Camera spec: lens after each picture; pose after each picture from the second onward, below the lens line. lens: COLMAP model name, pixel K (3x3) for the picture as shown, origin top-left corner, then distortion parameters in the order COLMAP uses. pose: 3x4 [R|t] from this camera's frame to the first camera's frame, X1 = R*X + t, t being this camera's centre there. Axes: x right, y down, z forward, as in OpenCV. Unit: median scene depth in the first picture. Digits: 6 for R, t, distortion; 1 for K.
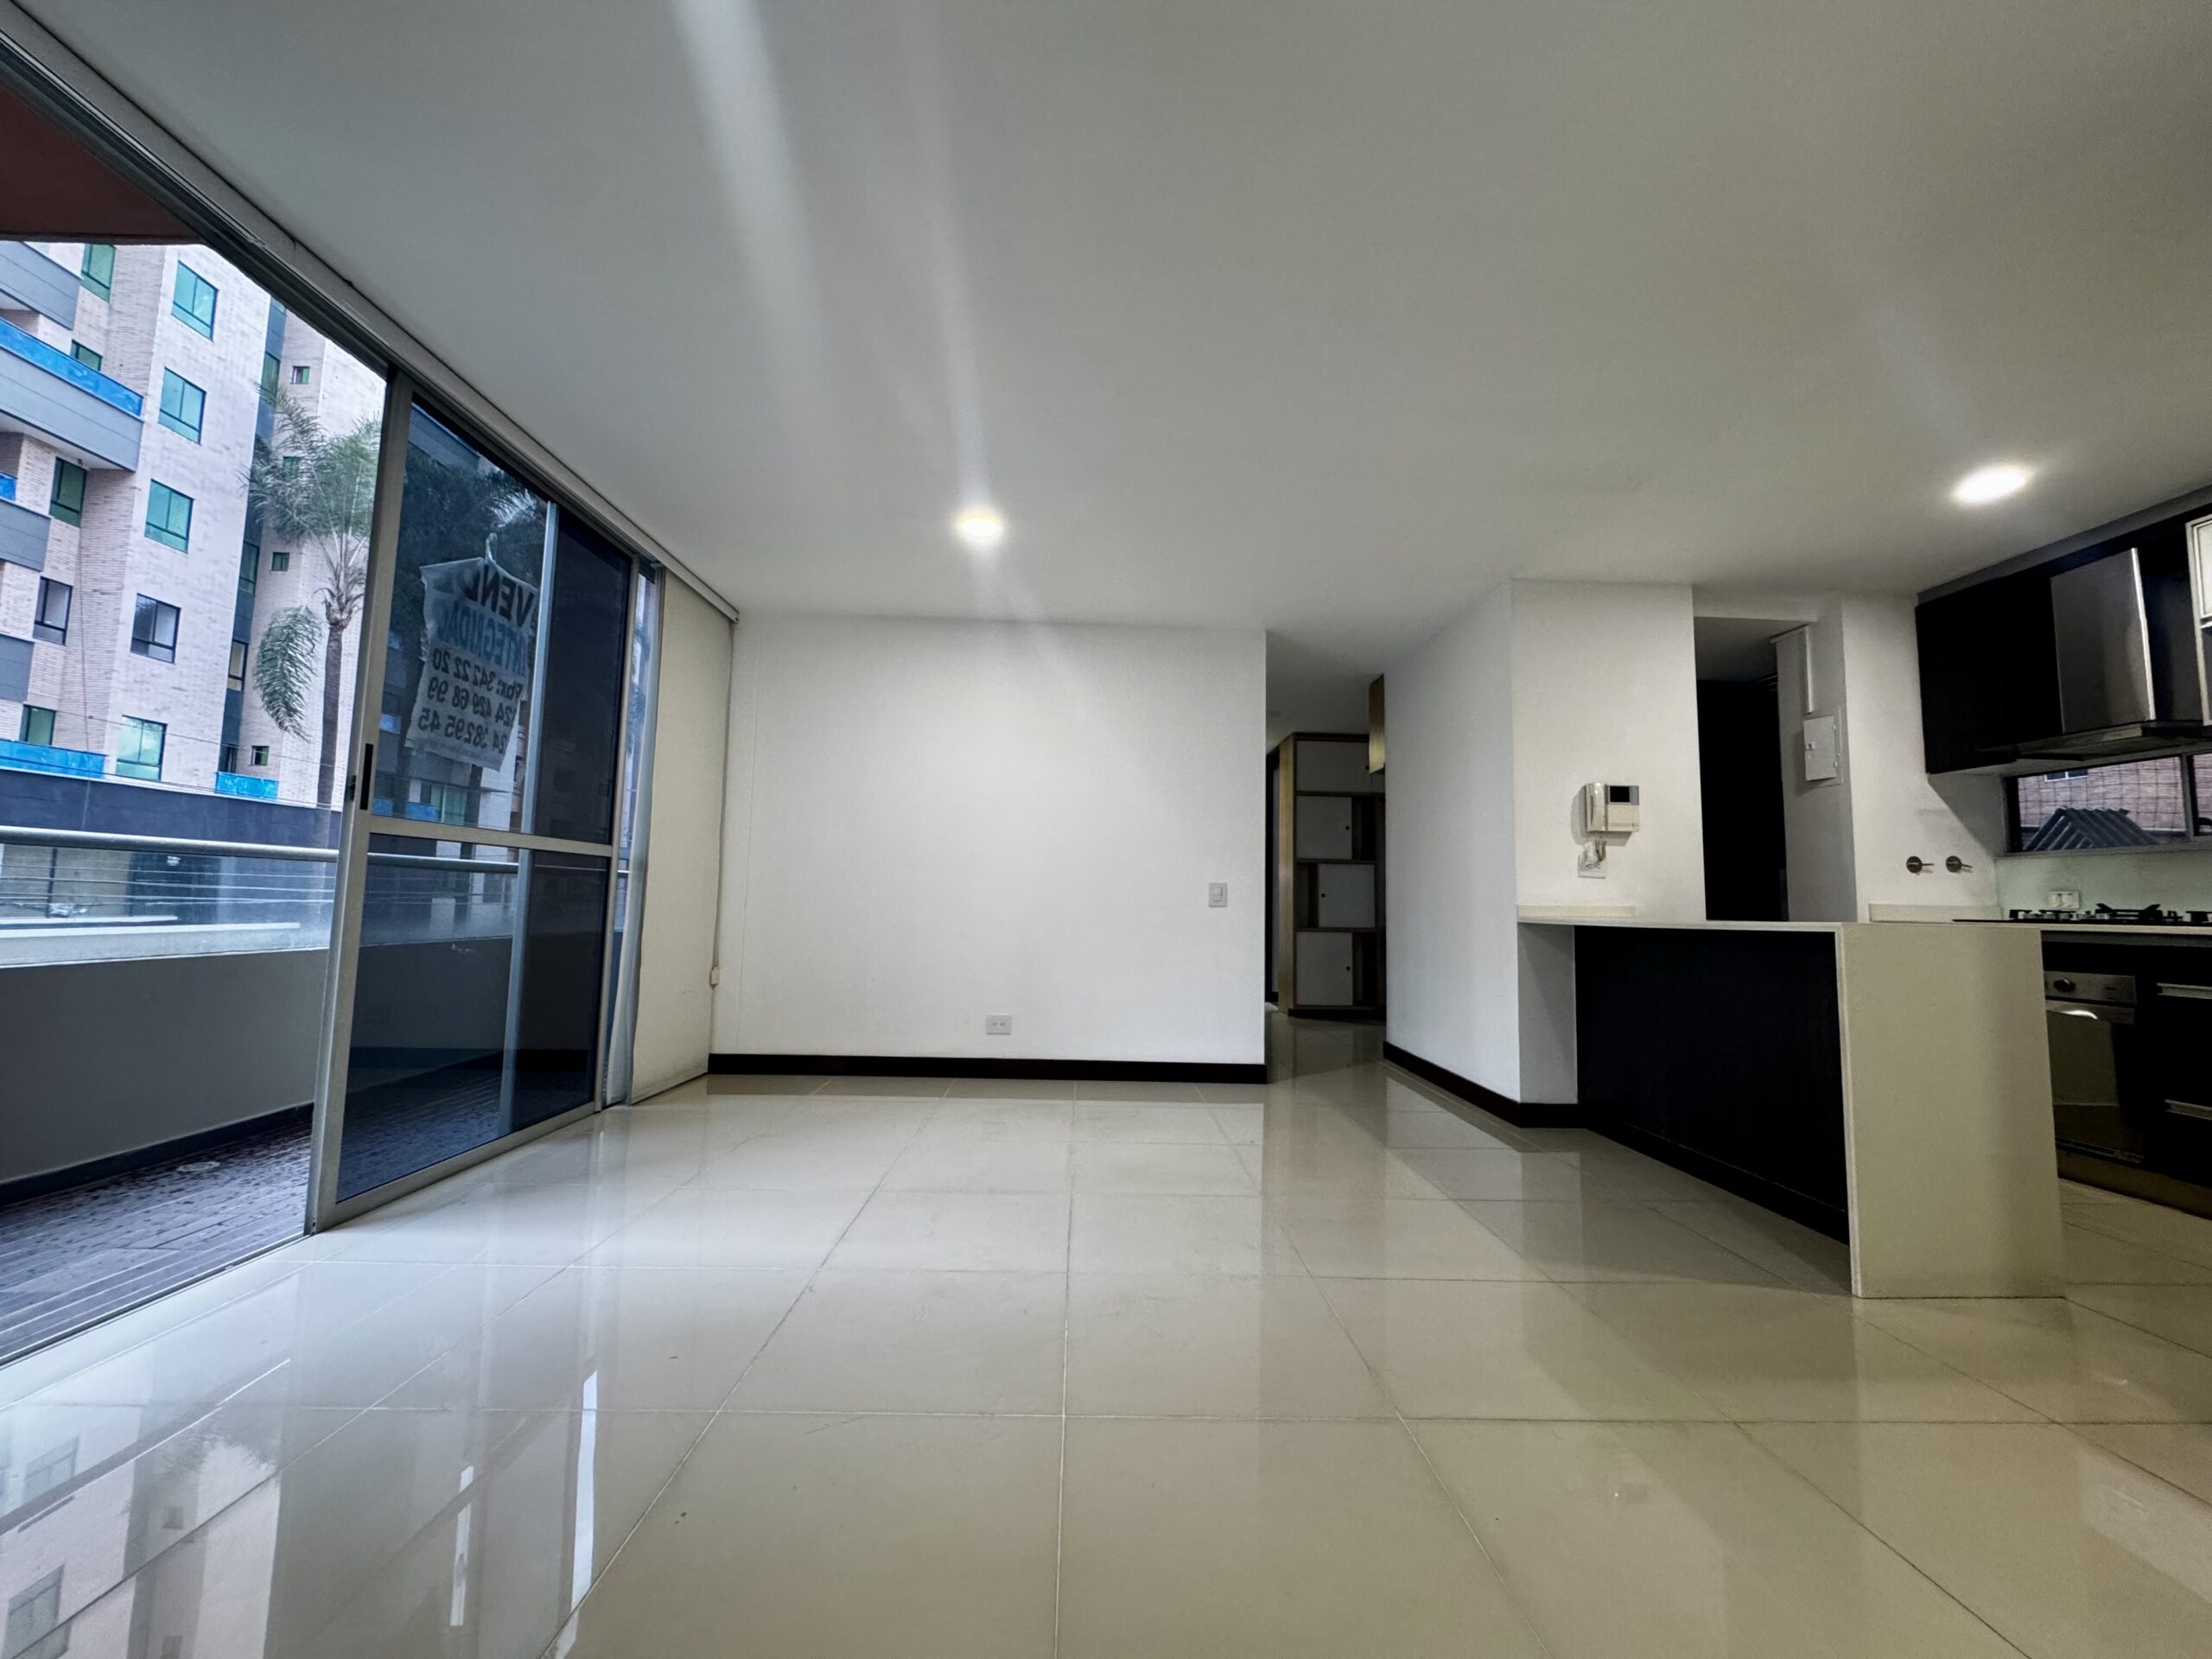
lens RADIAL K [[886.7, 0, 1105.2], [0, 886.7, 826.6], [0, 0, 1]] dist [-0.002286, 0.000540]
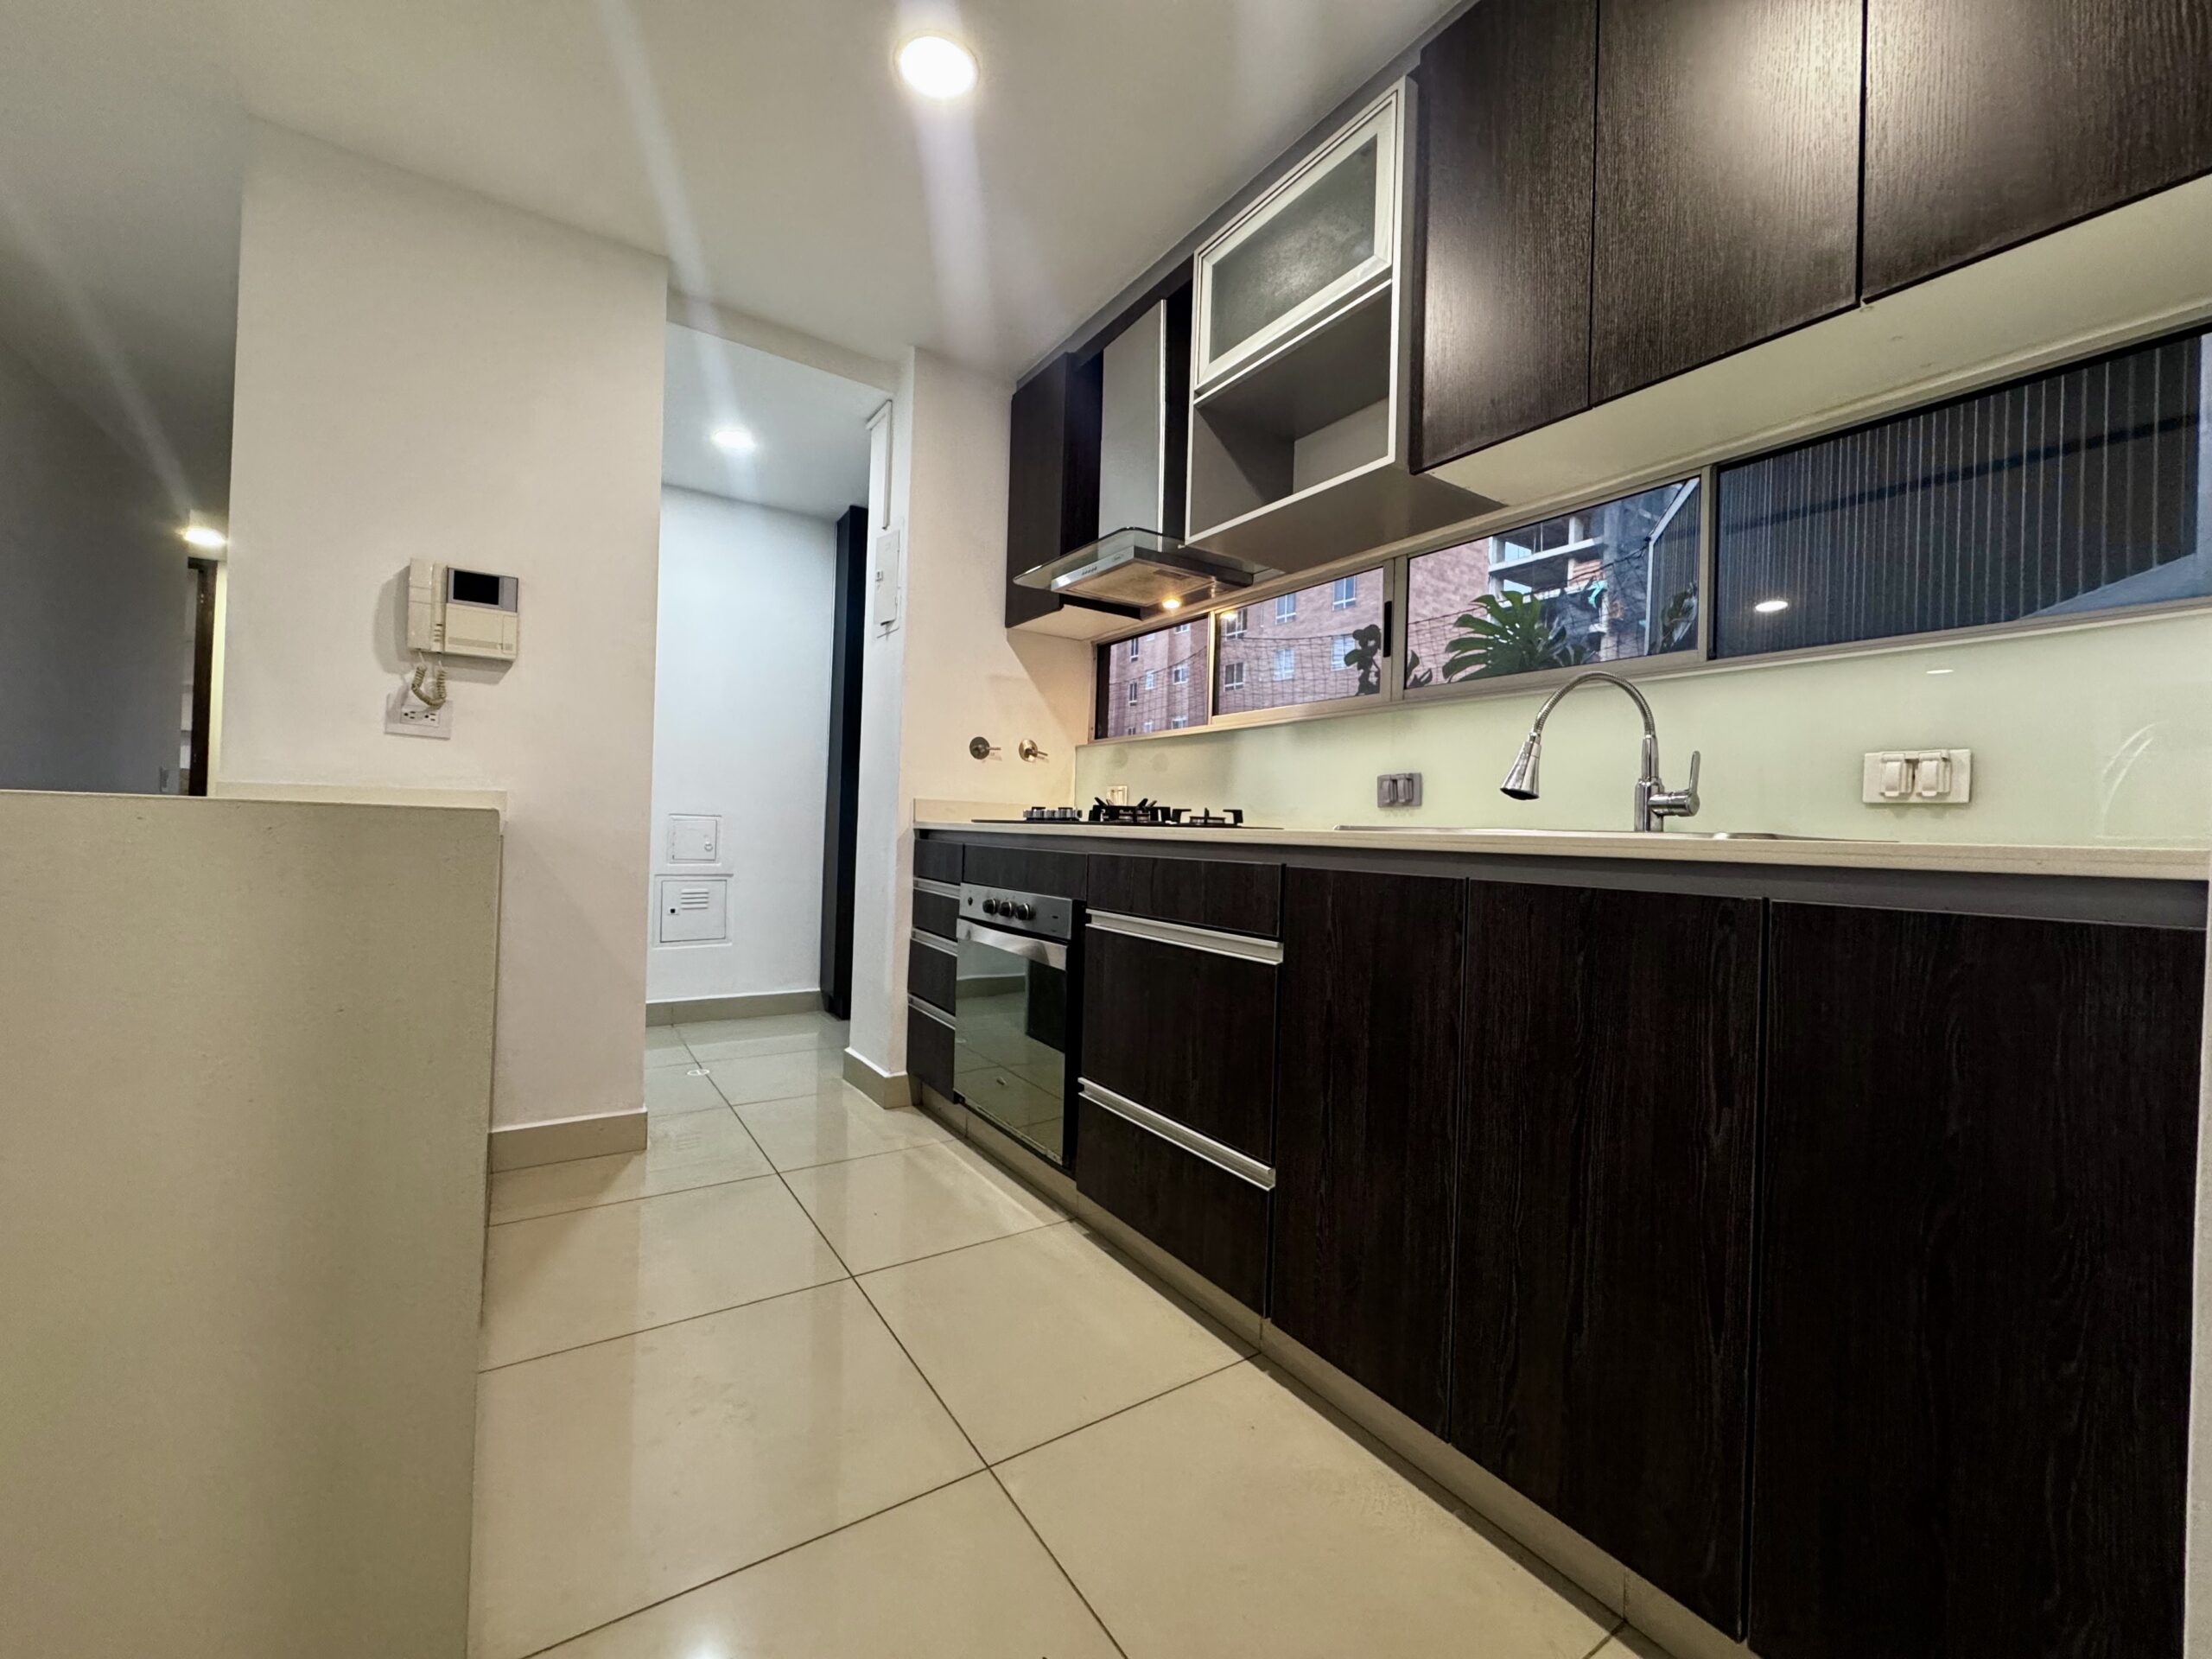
lens RADIAL K [[886.7, 0, 1105.2], [0, 886.7, 826.6], [0, 0, 1]] dist [-0.002286, 0.000540]
pose [[0.849837, 0.009035, 0.526968, 0.623371], [-0.060566, 0.994903, 0.080617, 0.043068], [-0.523554, -0.100427, 0.846053, 0.314105]]
